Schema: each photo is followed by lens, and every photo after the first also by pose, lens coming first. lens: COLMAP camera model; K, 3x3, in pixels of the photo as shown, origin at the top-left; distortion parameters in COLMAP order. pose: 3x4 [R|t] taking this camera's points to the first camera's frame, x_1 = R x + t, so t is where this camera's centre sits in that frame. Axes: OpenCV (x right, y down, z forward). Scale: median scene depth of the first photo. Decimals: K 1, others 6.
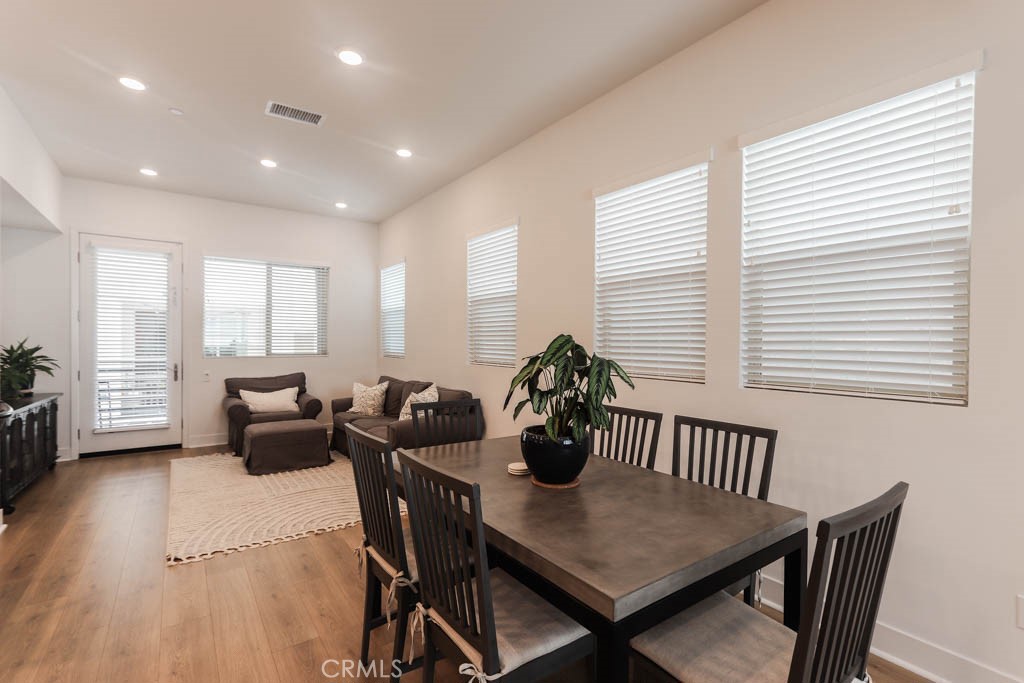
lens RADIAL K [[468.5, 0, 509.9], [0, 468.5, 345.9], [0, 0, 1]] dist [0.000838, 0.000065]
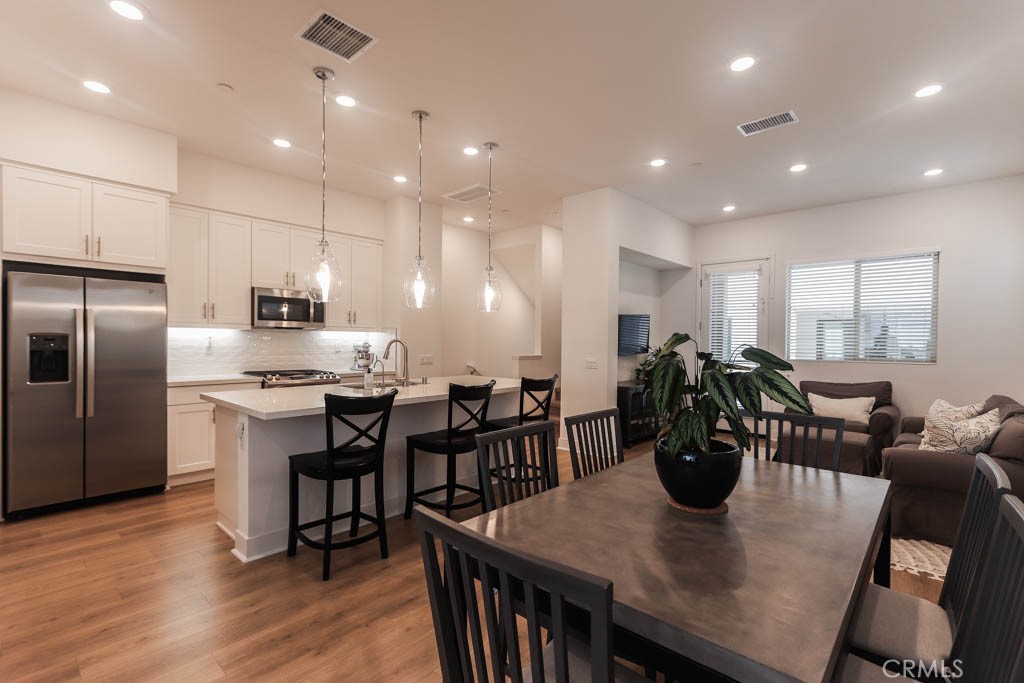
lens RADIAL K [[468.5, 0, 509.9], [0, 468.5, 345.9], [0, 0, 1]] dist [0.000838, 0.000065]
pose [[0.208632, 0.003629, -0.977988, 0.291005], [-0.013977, 0.999902, 0.000729, 0.000577], [0.977894, 0.013517, 0.208662, 0.160893]]
